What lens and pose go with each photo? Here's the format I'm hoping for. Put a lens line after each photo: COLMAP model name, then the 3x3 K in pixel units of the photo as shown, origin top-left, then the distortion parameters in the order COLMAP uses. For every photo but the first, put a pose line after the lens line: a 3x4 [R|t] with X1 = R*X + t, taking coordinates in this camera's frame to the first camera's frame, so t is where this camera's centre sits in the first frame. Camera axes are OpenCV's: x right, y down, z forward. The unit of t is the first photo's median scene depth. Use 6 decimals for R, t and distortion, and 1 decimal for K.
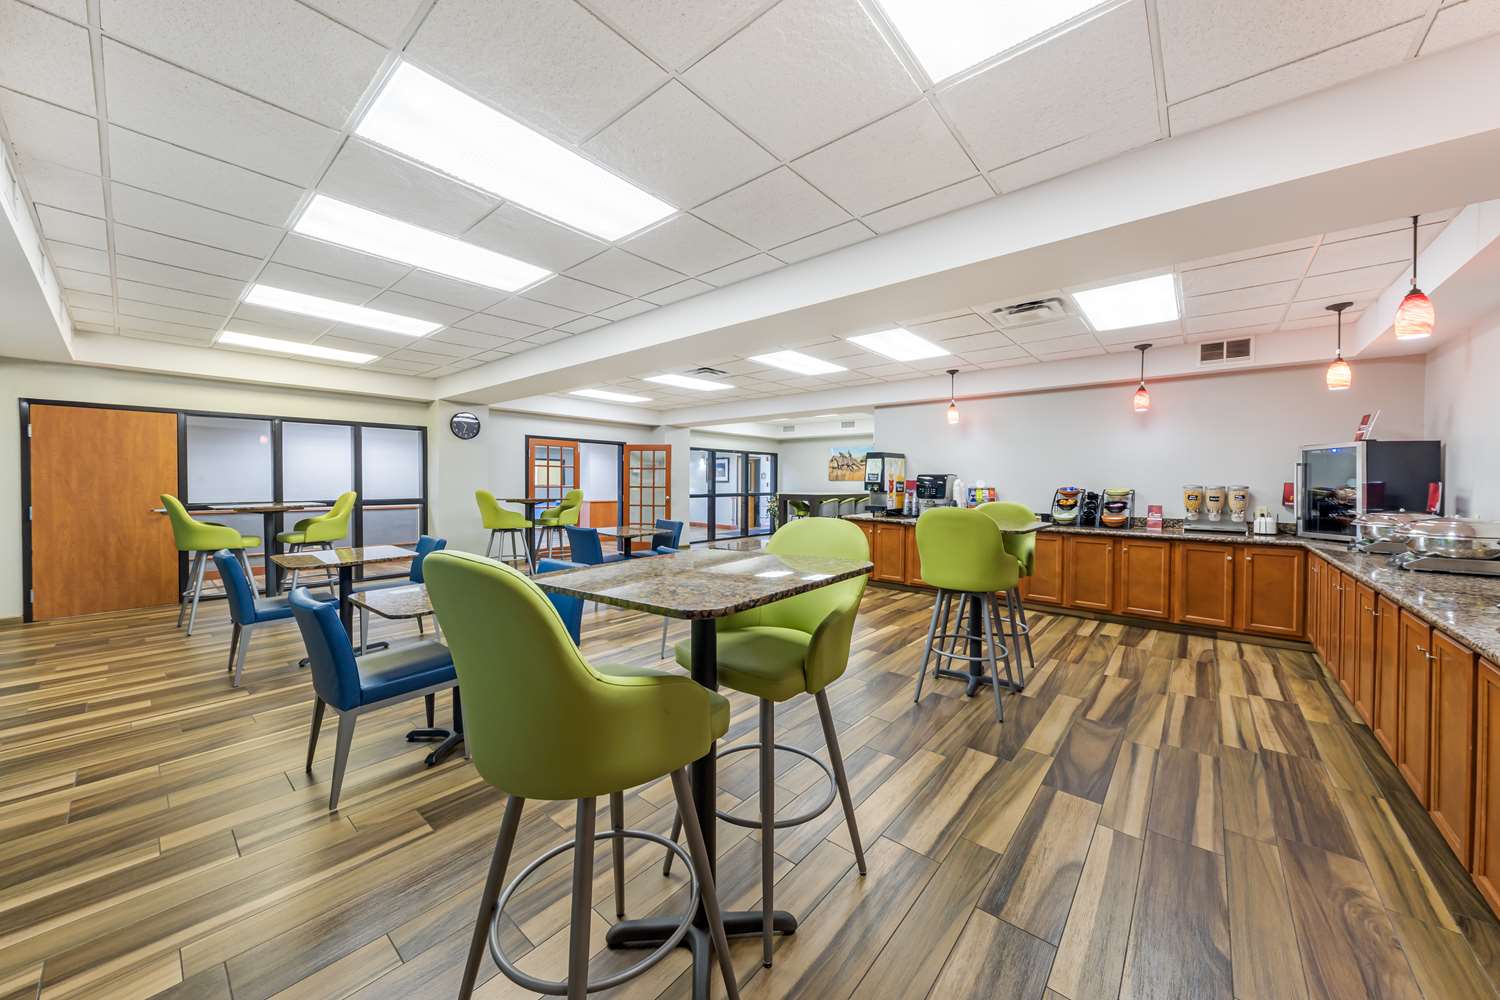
lens RADIAL K [[531.7, 0, 750.4], [0, 531.7, 487.9], [0, 0, 1]] dist [-0.000987, -0.000088]
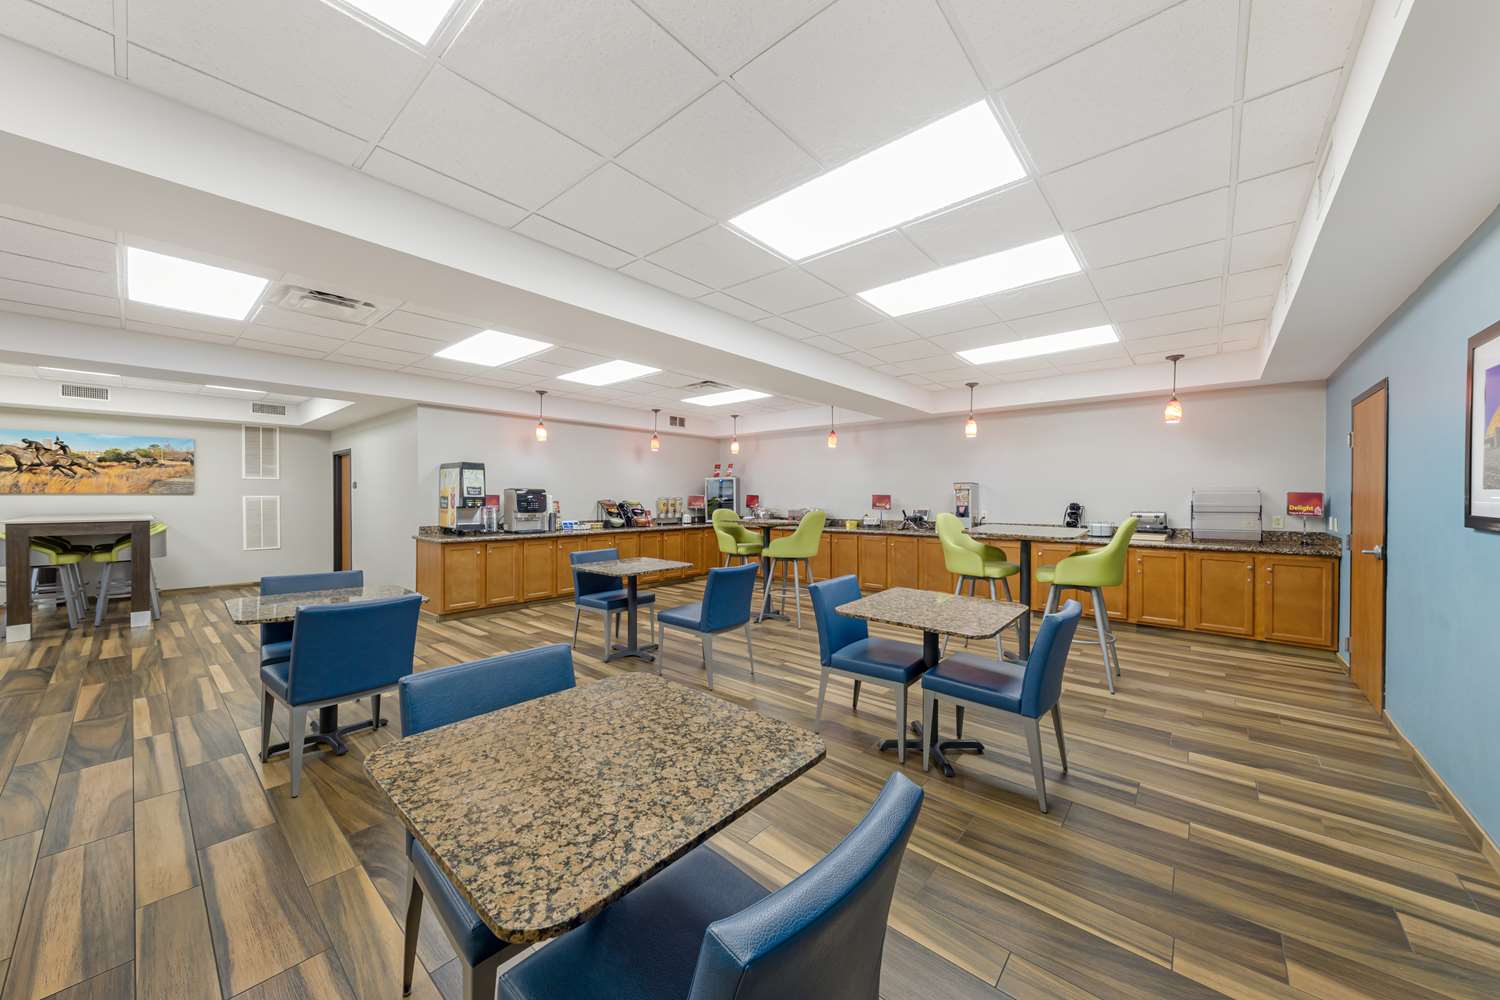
lens RADIAL K [[531.7, 0, 750.4], [0, 531.7, 487.9], [0, 0, 1]] dist [-0.000987, -0.000088]
pose [[0.001715, 0.014399, 0.999895, -0.773814], [0.012683, 0.999816, -0.014419, -0.007223], [-0.999918, 0.012706, 0.001532, 0.658923]]
